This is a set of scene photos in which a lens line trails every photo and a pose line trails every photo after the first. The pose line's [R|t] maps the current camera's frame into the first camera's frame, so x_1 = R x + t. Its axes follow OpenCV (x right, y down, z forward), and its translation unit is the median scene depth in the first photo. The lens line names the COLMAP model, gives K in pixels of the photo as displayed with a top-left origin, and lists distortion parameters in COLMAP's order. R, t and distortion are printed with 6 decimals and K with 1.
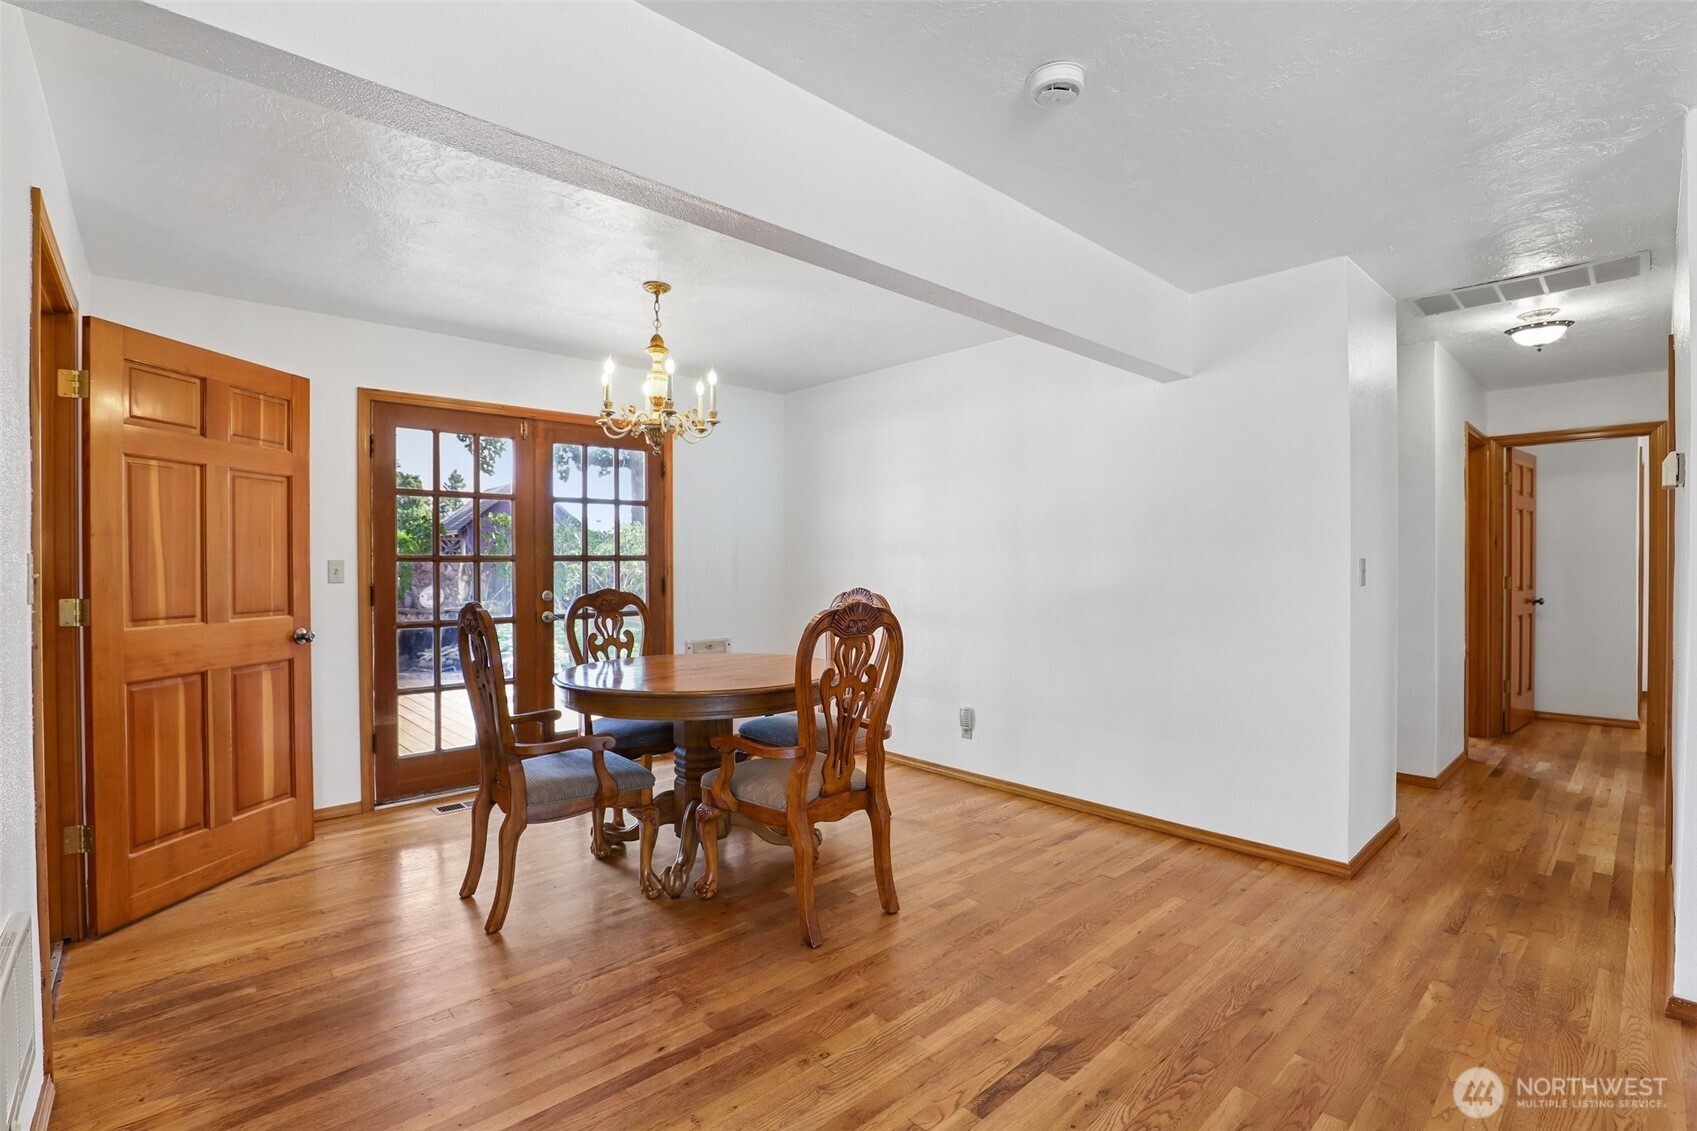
lens RADIAL K [[760.2, 0, 851.4], [0, 760.2, 570.5], [0, 0, 1]] dist [-0.000923, -0.000088]
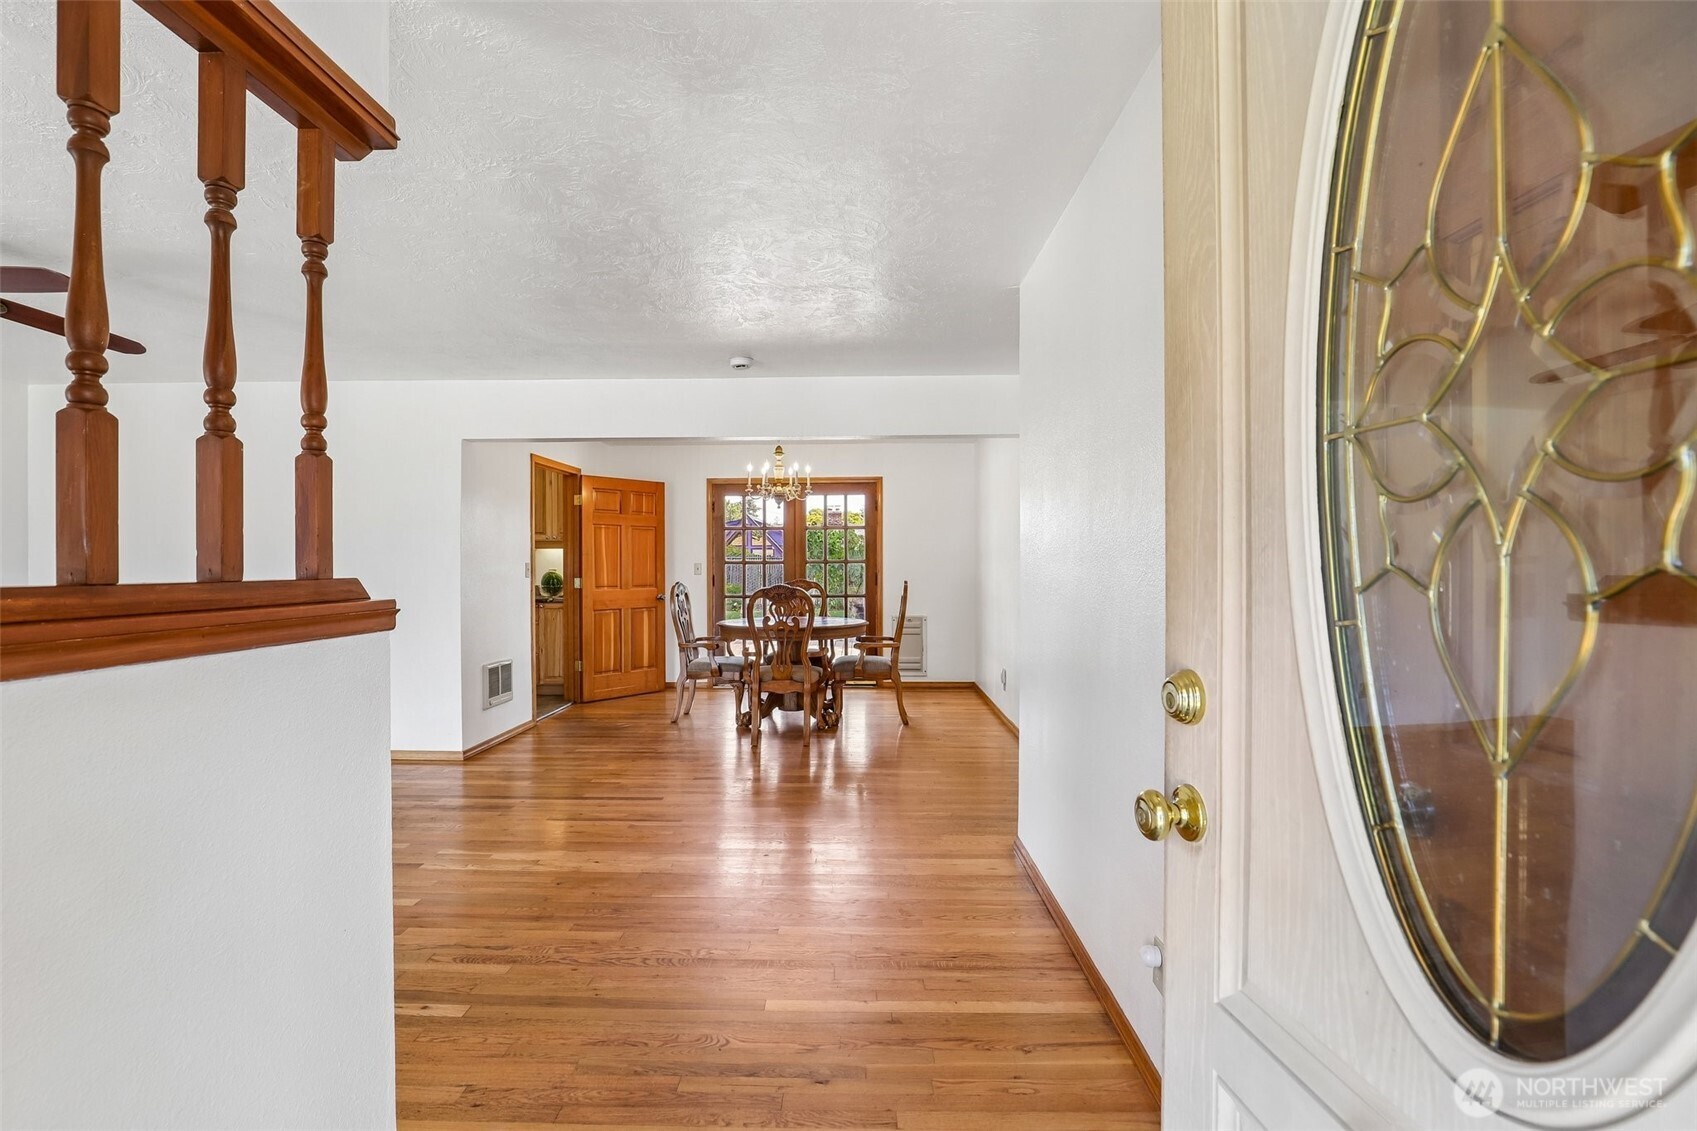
lens RADIAL K [[779.3, 0, 840.8], [0, 779.3, 567.3], [0, 0, 1]] dist [-0.037056, 0.006697]
pose [[0.717873, -0.006927, -0.696139, 1.257586], [0.001957, 0.999967, -0.007933, 0.015395], [0.696171, 0.004333, 0.717863, -0.278557]]
